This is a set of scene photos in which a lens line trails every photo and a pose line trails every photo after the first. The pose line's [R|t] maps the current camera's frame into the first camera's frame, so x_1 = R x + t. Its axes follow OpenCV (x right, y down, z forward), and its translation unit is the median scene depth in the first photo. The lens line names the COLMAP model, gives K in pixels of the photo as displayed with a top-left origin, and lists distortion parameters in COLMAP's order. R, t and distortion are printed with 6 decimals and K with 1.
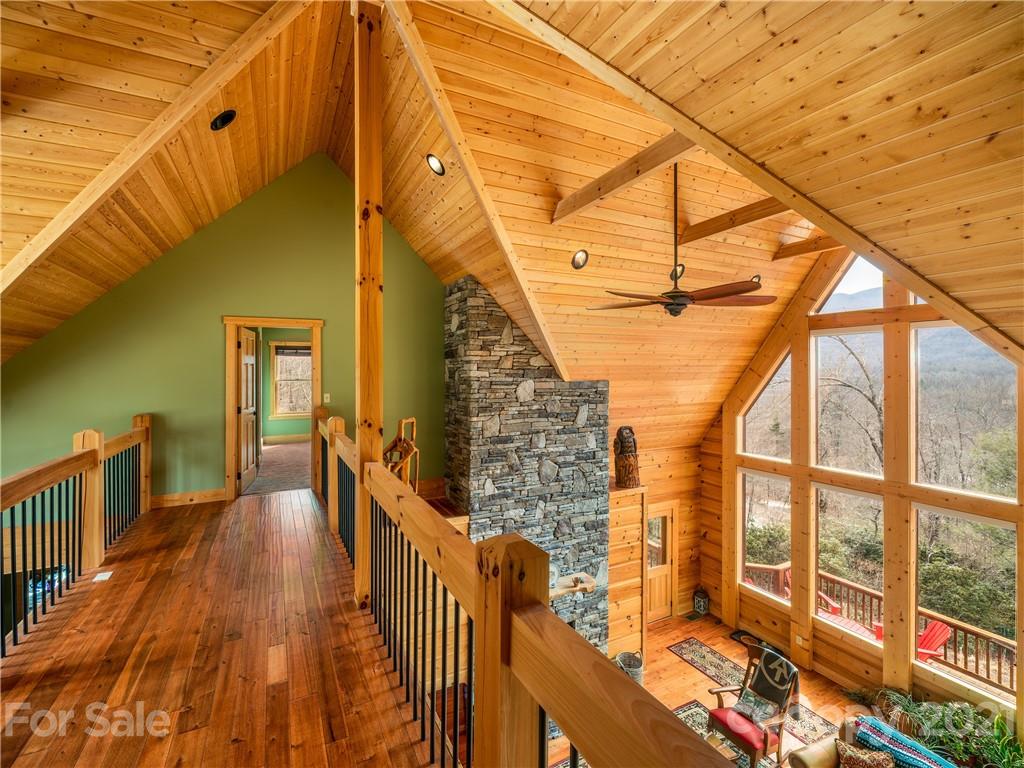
lens RADIAL K [[442.5, 0, 475.3], [0, 442.5, 369.7], [0, 0, 1]] dist [-0.007857, 0.000146]
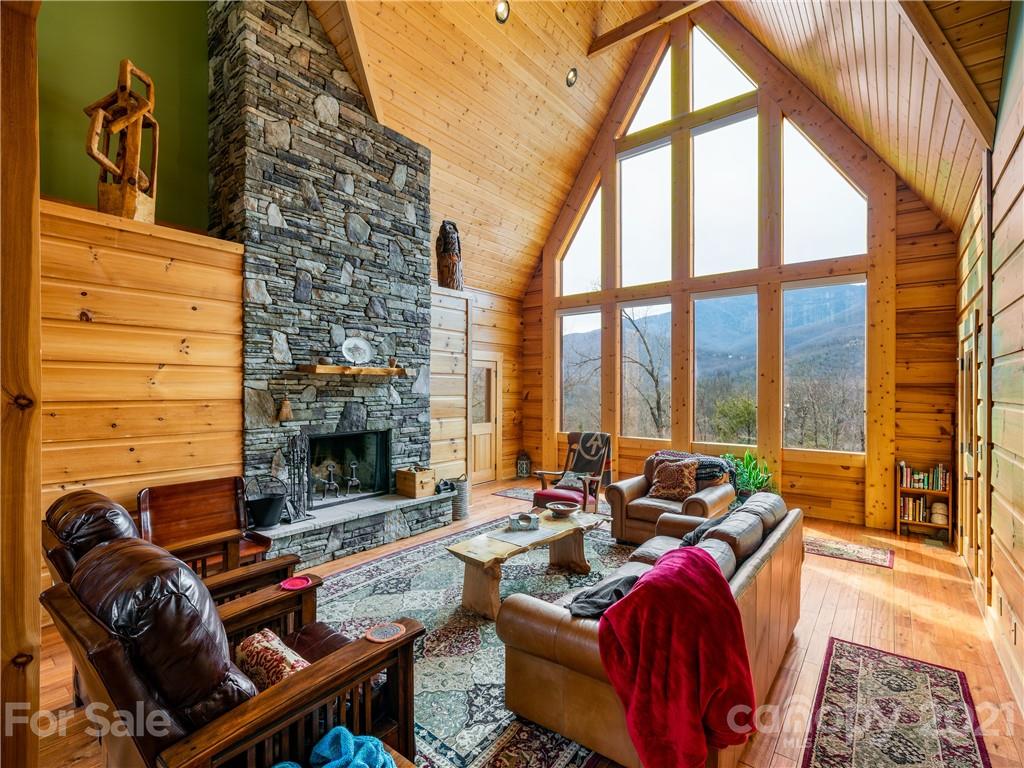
lens RADIAL K [[481.3, 0, 513.0], [0, 481.3, 388.0], [0, 0, 1]] dist [-0.000606, -0.001288]
pose [[0.896473, 0.000024, 0.443099, 0.028209], [-0.000224, 1.000000, 0.000399, 0.493531], [-0.443099, -0.000457, 0.896473, 0.079060]]
